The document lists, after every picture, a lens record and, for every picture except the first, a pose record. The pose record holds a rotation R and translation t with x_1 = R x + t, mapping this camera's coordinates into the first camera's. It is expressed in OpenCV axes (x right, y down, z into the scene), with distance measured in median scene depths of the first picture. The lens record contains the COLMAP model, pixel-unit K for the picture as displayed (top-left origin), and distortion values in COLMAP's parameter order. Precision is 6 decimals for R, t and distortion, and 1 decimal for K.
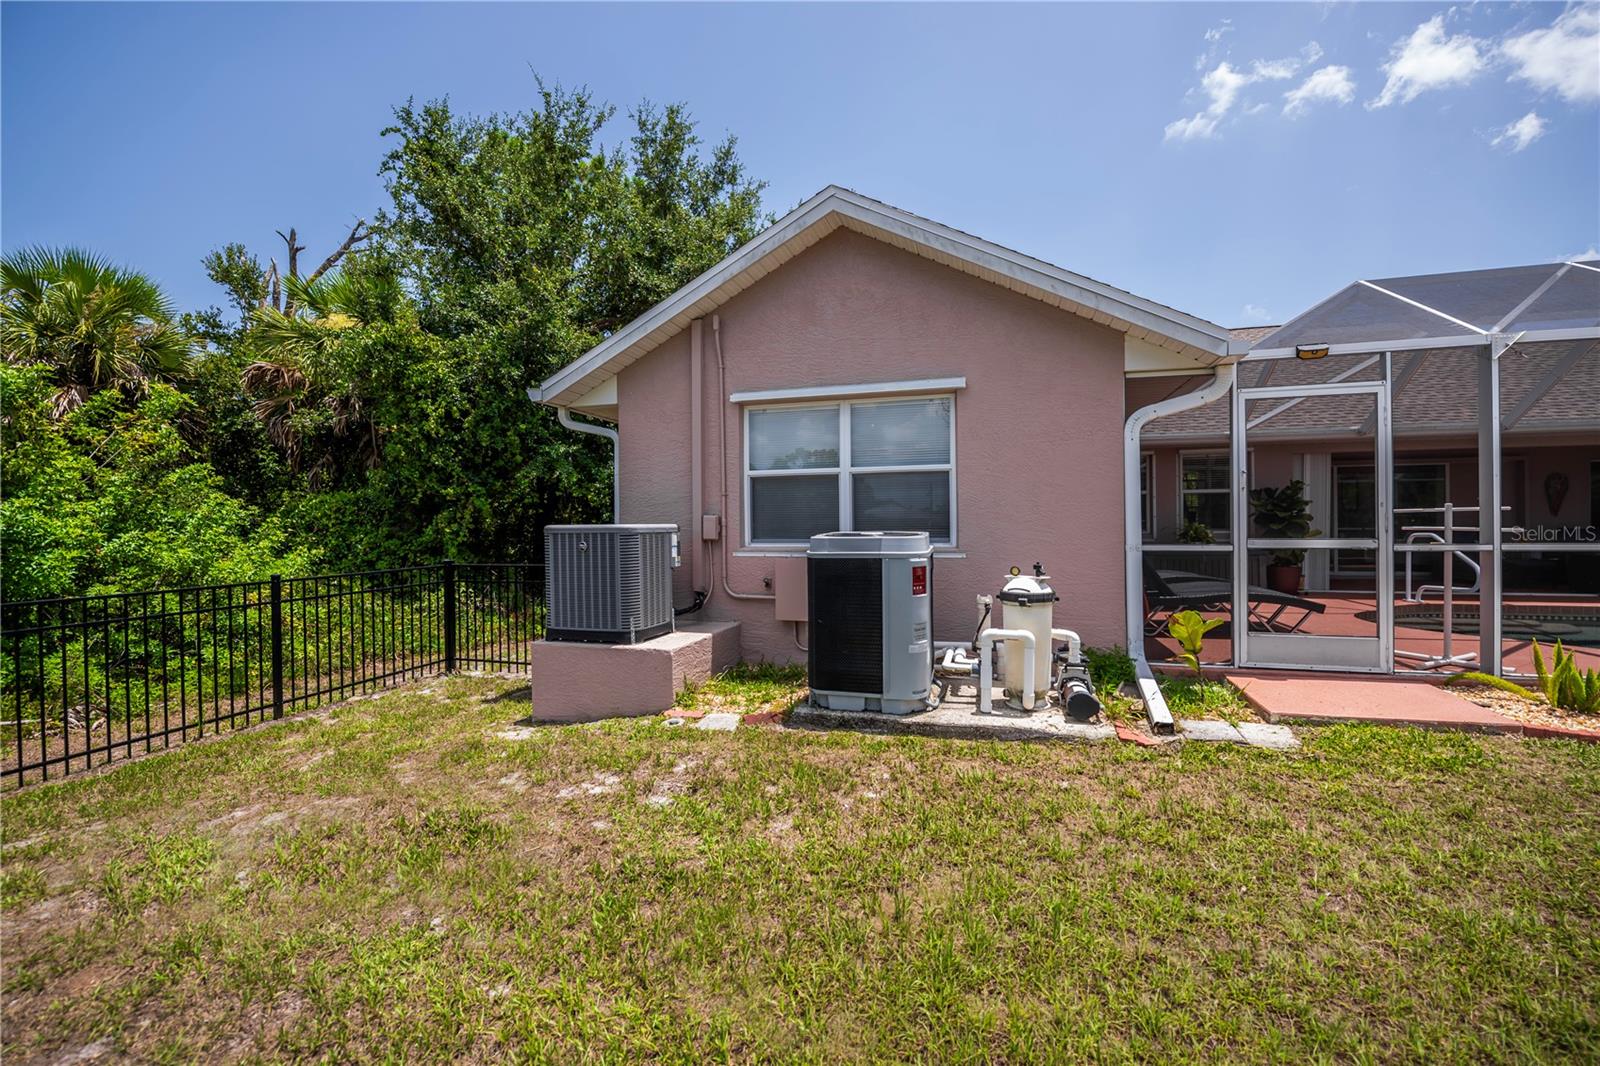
lens RADIAL K [[646.8, 0, 800.0], [0, 646.8, 533.0], [0, 0, 1]] dist [-0.019352, 0.000132]
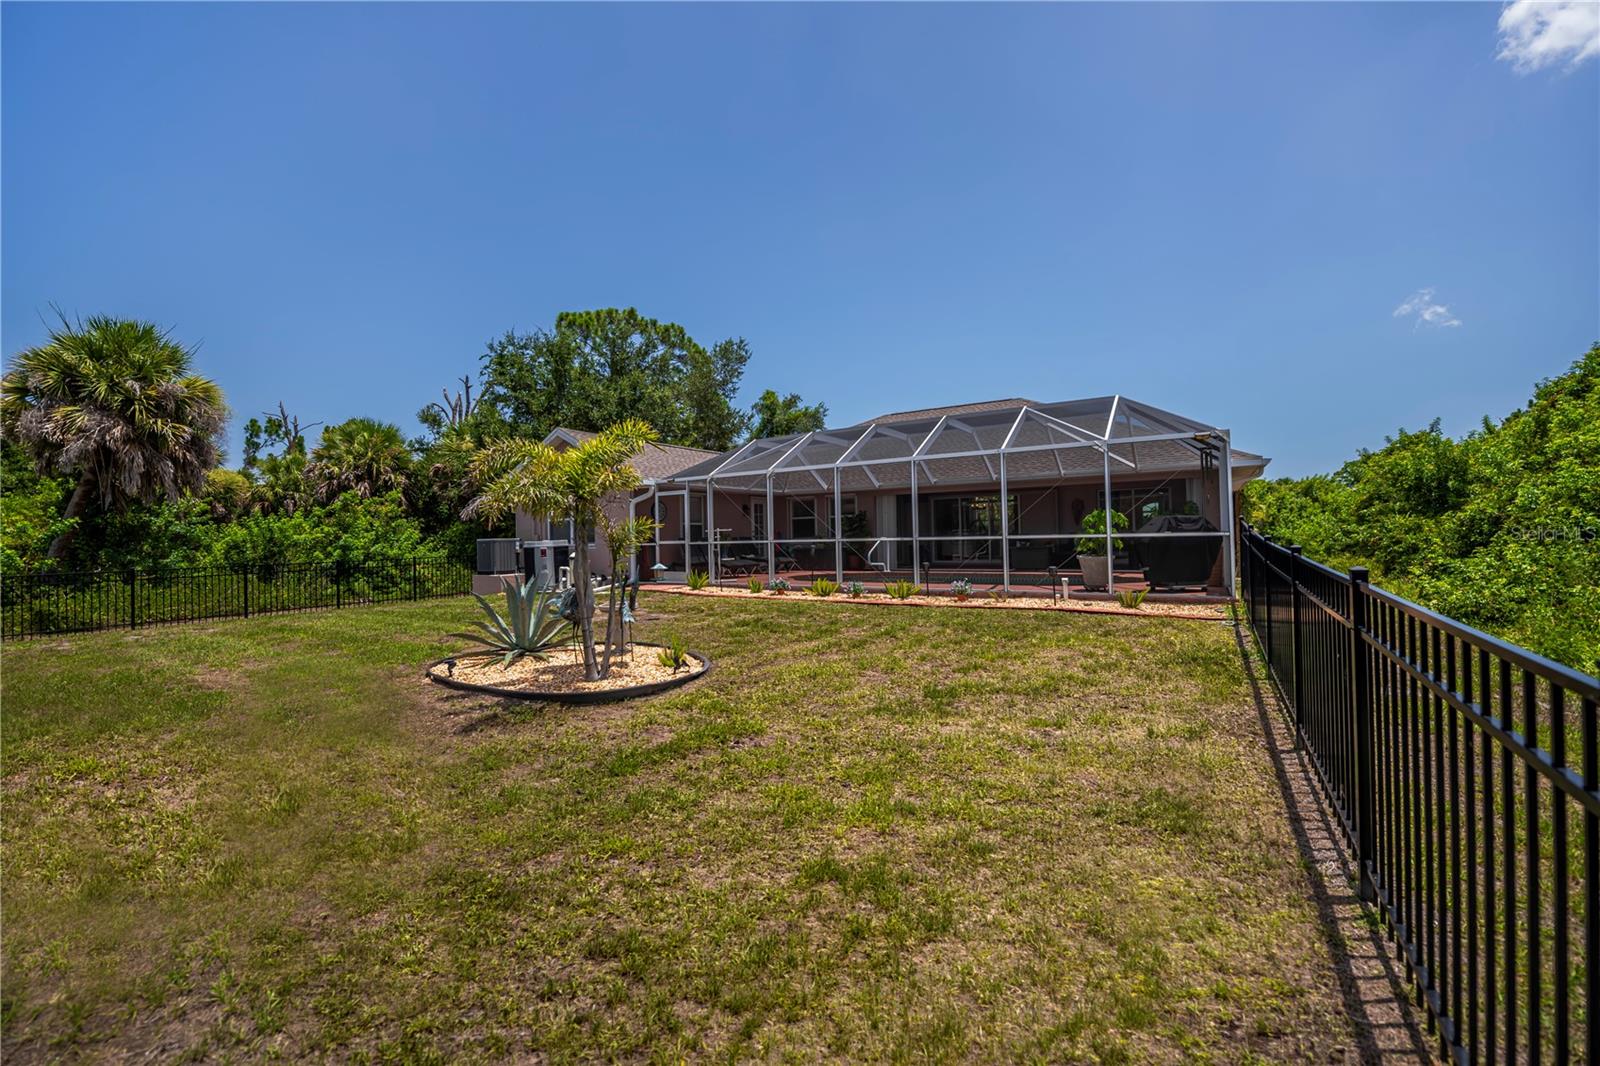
lens RADIAL K [[655.3, 0, 819.5], [0, 655.3, 521.8], [0, 0, 1]] dist [-0.002402, -0.000490]
pose [[0.964118, -0.019206, -0.264778, 1.047006], [0.014884, 0.999721, -0.018321, -0.010526], [0.265057, 0.013723, 0.964135, -0.844659]]
